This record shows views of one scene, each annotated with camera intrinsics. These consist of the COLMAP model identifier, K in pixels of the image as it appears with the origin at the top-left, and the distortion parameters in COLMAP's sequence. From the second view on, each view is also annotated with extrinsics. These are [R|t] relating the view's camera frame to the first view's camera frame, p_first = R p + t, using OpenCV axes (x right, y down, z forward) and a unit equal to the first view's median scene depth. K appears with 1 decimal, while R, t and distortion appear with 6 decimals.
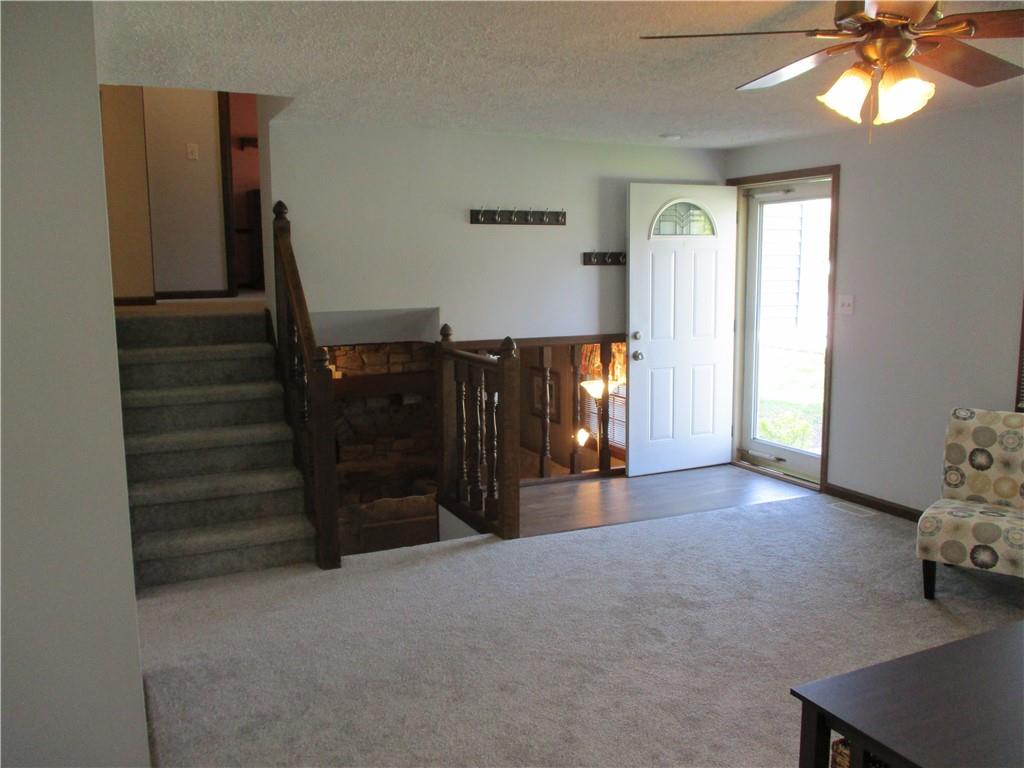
lens RADIAL K [[863.6, 0, 501.8], [0, 863.6, 384.5], [0, 0, 1]] dist [-0.030871, 0.009462]
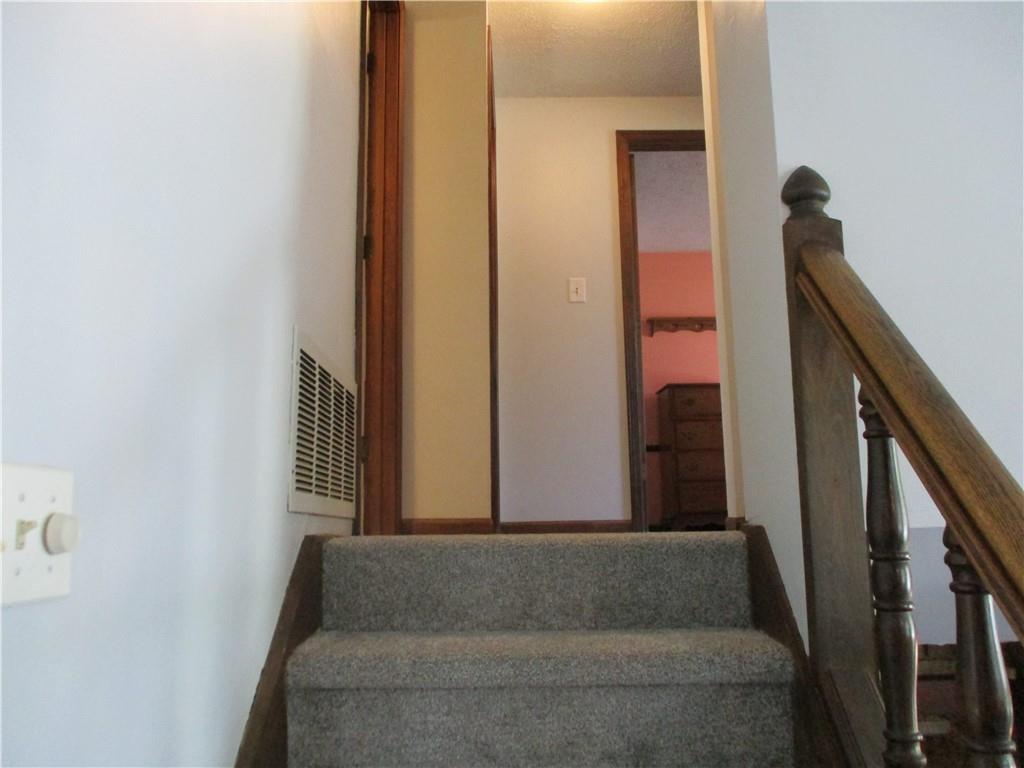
lens RADIAL K [[851.5, 0, 507.4], [0, 851.5, 383.1], [0, 0, 1]] dist [-0.021354, 0.004433]
pose [[0.903008, -0.080686, -0.421978, -0.230542], [-0.054514, 0.952748, -0.298830, -0.039137], [0.426150, 0.292849, 0.855941, 0.711419]]
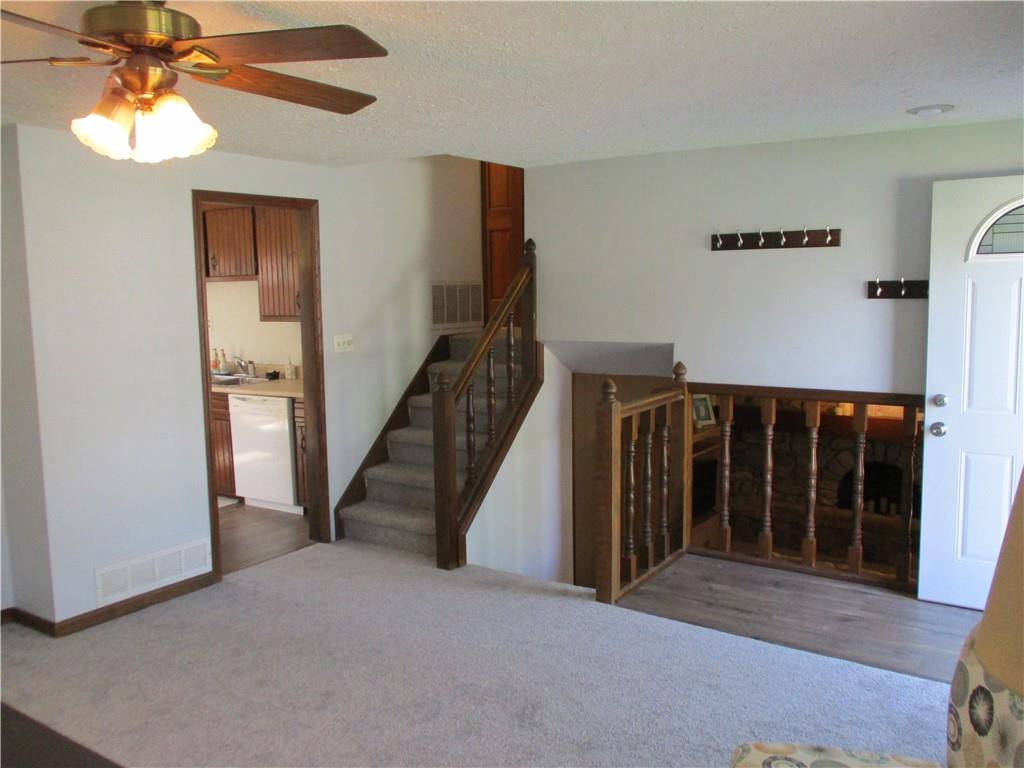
lens RADIAL K [[851.5, 0, 507.4], [0, 851.5, 383.1], [0, 0, 1]] dist [-0.021354, 0.004433]
pose [[0.509722, 0.096036, -0.854962, 0.678489], [-0.113783, 0.992546, 0.043654, -0.073578], [0.852782, 0.075029, 0.516850, 0.425726]]
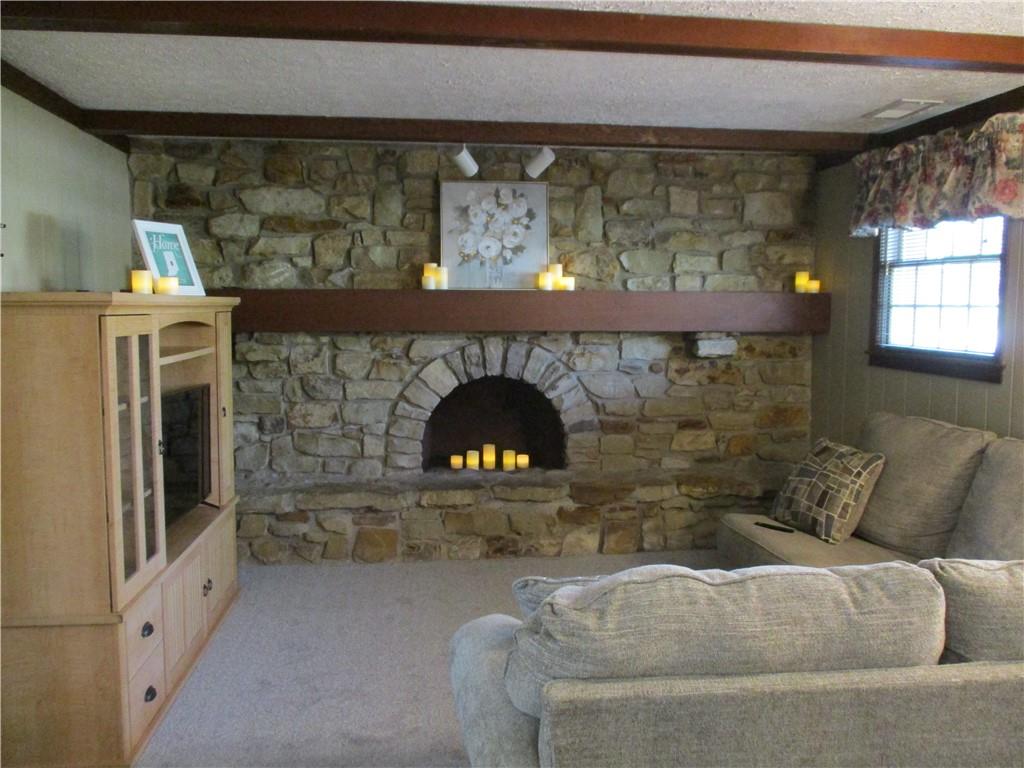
lens RADIAL K [[851.5, 0, 507.4], [0, 851.5, 383.1], [0, 0, 1]] dist [-0.021354, 0.004433]
pose [[0.952809, 0.034690, -0.301582, -0.155774], [-0.048592, 0.998068, -0.038716, 0.135845], [0.299657, 0.051543, 0.952654, 1.117652]]
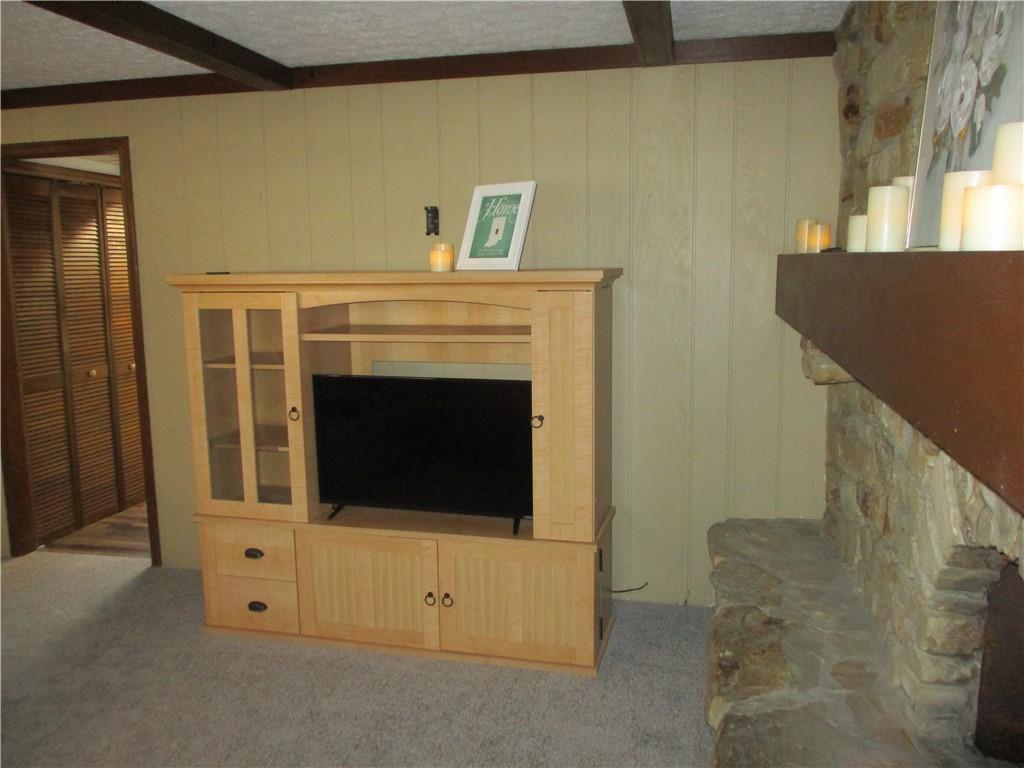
lens RADIAL K [[851.5, 0, 507.4], [0, 851.5, 383.1], [0, 0, 1]] dist [-0.021354, 0.004433]
pose [[-0.618618, 0.132659, -0.774412, -0.164402], [-0.091436, 0.966790, 0.238656, -0.024155], [0.780353, 0.218446, -0.585944, 2.122636]]
